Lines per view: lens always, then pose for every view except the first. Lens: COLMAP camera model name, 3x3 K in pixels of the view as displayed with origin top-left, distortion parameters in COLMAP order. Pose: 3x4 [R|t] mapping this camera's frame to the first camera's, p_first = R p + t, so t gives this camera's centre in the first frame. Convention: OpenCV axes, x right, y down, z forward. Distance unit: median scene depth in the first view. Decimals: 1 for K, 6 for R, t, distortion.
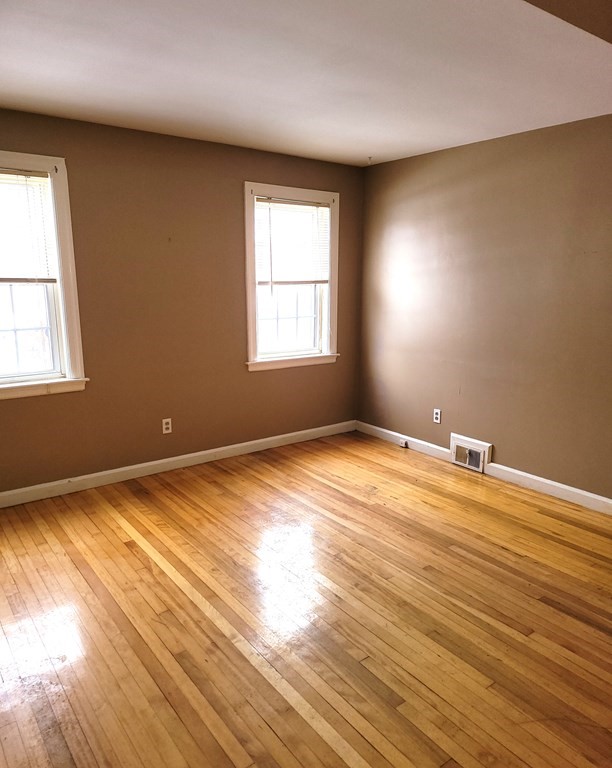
lens RADIAL K [[586.5, 0, 295.2], [0, 586.5, 381.1], [0, 0, 1]] dist [0.075667, -0.082592]
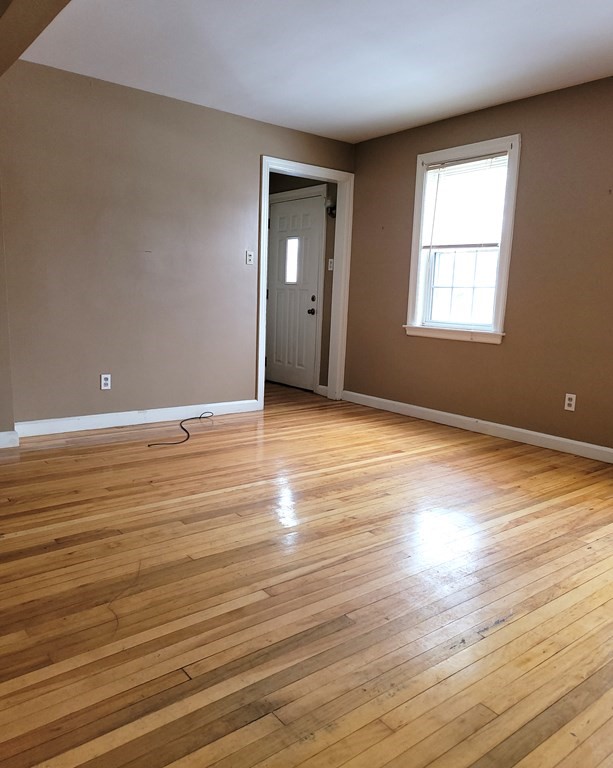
lens RADIAL K [[589.0, 0, 303.5], [0, 589.0, 384.4], [0, 0, 1]] dist [0.040741, -0.002384]
pose [[0.012094, 0.144538, -0.989425, 0.722785], [-0.228781, 0.963650, 0.137977, 0.019123], [0.973403, 0.224693, 0.044721, 0.597563]]
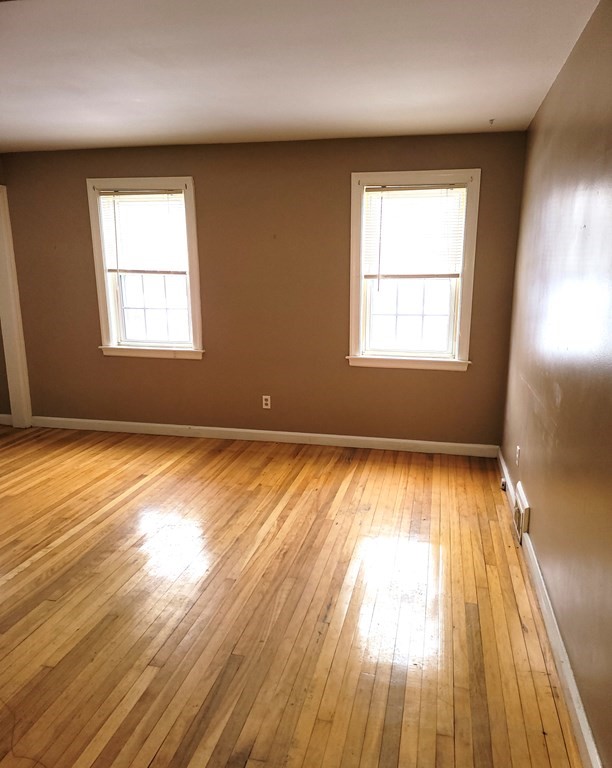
lens RADIAL K [[572.9, 0, 308.8], [0, 572.9, 386.1], [0, 0, 1]] dist [0.074065, -0.078108]
pose [[0.634088, 0.151533, -0.758268, 0.717252], [-0.140219, 0.986886, 0.079964, -0.057833], [0.760441, 0.055619, 0.647021, 0.370893]]
